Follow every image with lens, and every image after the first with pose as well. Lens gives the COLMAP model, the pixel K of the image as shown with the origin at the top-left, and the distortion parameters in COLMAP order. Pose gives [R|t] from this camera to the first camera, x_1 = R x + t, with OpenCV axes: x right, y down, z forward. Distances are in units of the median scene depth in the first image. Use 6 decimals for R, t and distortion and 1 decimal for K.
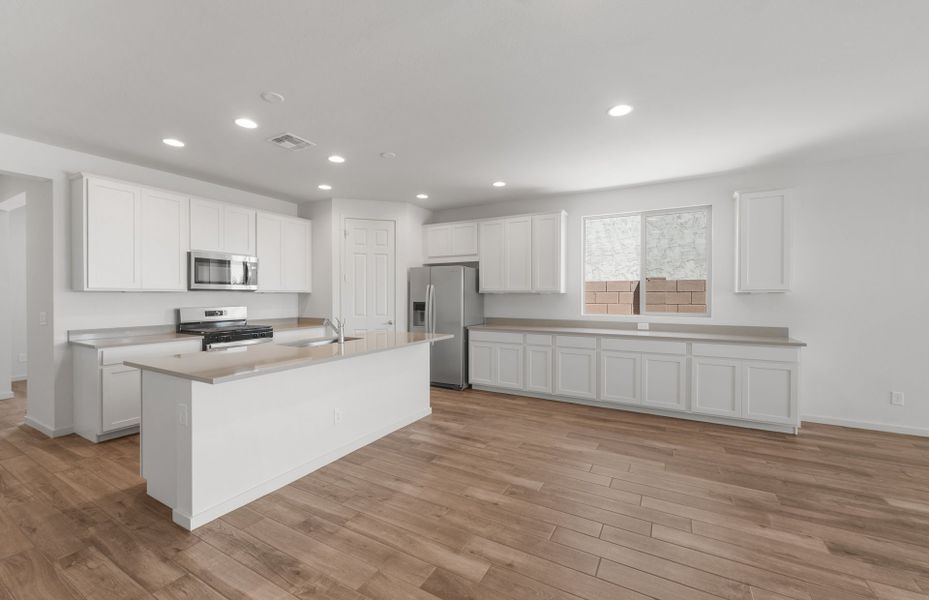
lens RADIAL K [[370.1, 0, 461.7], [0, 370.1, 302.6], [0, 0, 1]] dist [0.000557, -0.000193]
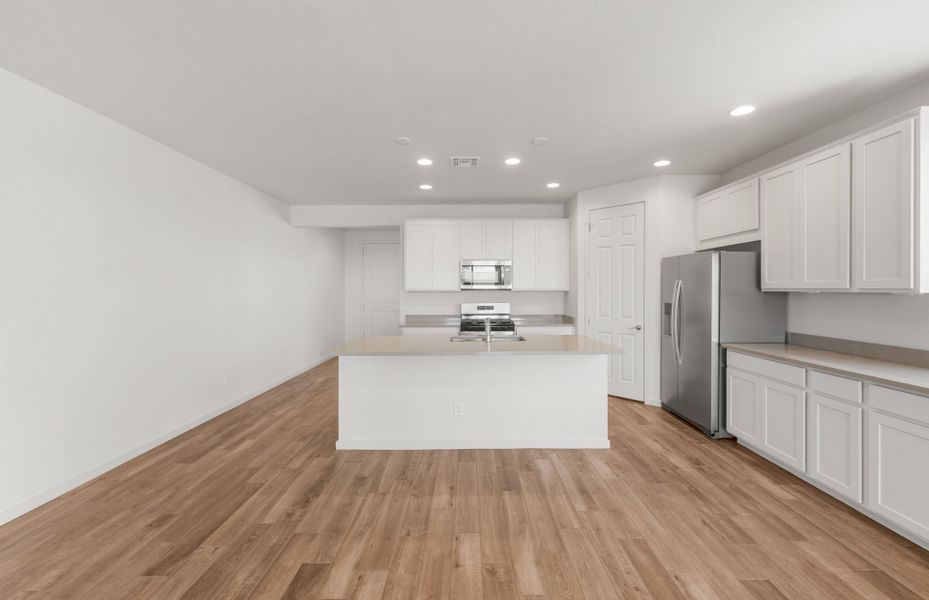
lens RADIAL K [[376.8, 0, 471.7], [0, 376.8, 295.0], [0, 0, 1]] dist [0.001175, -0.000052]
pose [[0.498197, 0.011051, -0.866994, 0.414944], [-0.014537, 0.999885, 0.004392, -0.019570], [0.866942, 0.010416, 0.498300, 0.321513]]
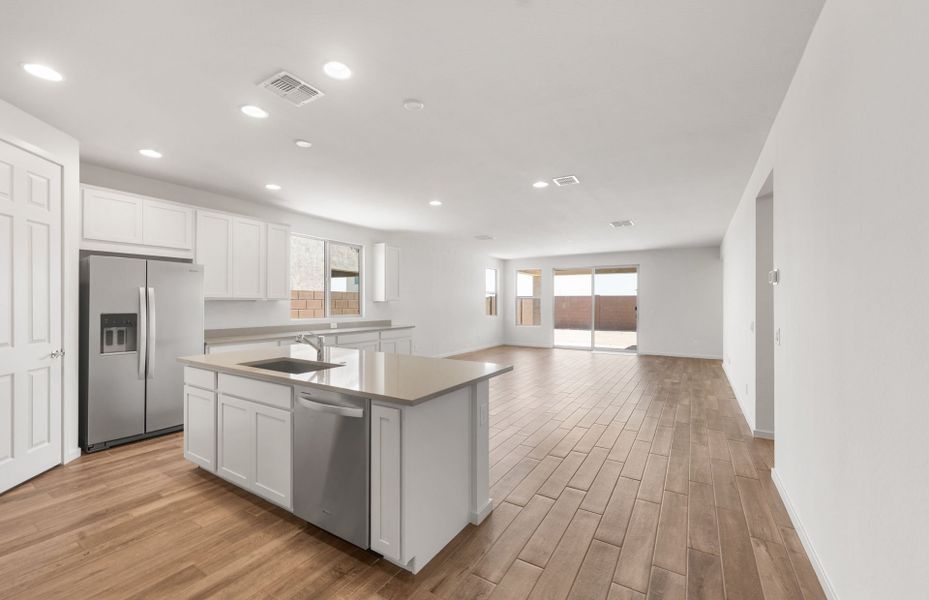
lens RADIAL K [[370.1, 0, 461.7], [0, 370.1, 302.6], [0, 0, 1]] dist [0.000557, -0.000193]
pose [[0.049122, 0.000235, 0.998793, -0.838566], [0.018334, 0.999831, -0.001136, -0.010091], [-0.998625, 0.018368, 0.049109, 0.468033]]
